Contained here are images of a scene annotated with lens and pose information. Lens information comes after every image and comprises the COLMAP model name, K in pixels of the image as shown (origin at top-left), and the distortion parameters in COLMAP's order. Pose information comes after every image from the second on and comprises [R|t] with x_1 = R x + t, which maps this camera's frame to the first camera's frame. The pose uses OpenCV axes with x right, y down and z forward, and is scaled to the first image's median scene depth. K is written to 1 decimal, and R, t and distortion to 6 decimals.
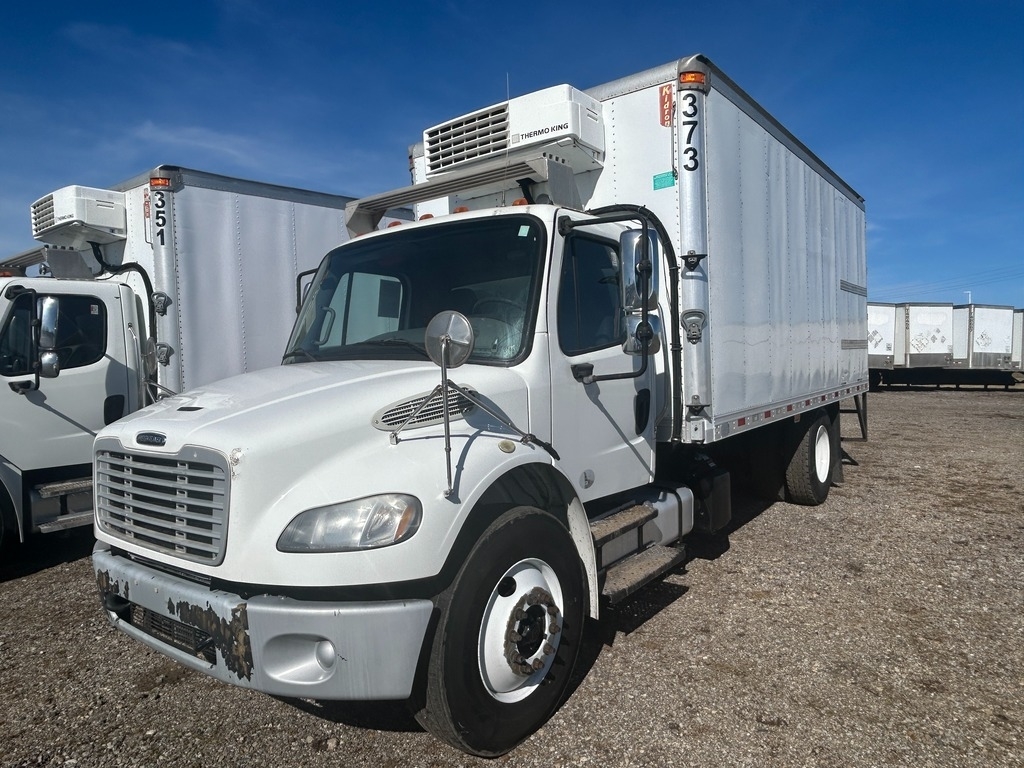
lens RADIAL K [[676.7, 0, 514.6], [0, 676.7, 385.5], [0, 0, 1]] dist [0.007527, -0.001496]
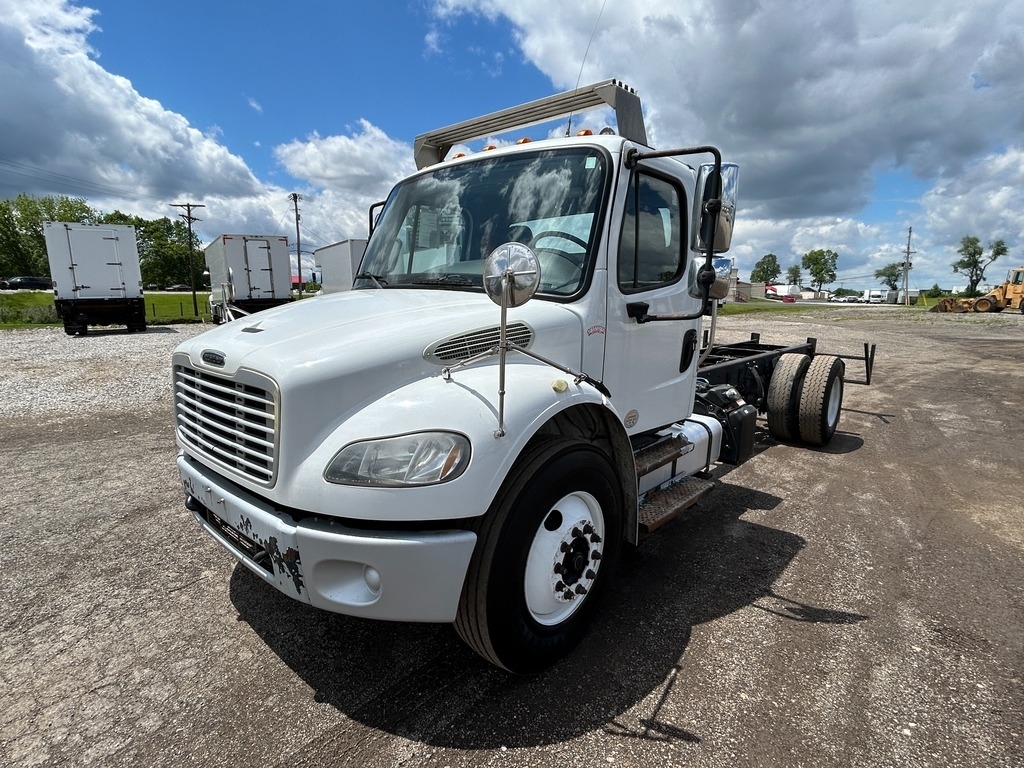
lens RADIAL K [[525.8, 0, 513.6], [0, 525.8, 389.4], [0, 0, 1]] dist [-0.005466, 0.004228]
pose [[0.995701, 0.059100, -0.071317, -0.022139], [-0.048342, 0.988378, 0.144125, -0.010675], [0.079006, -0.140058, 0.986986, 0.221149]]
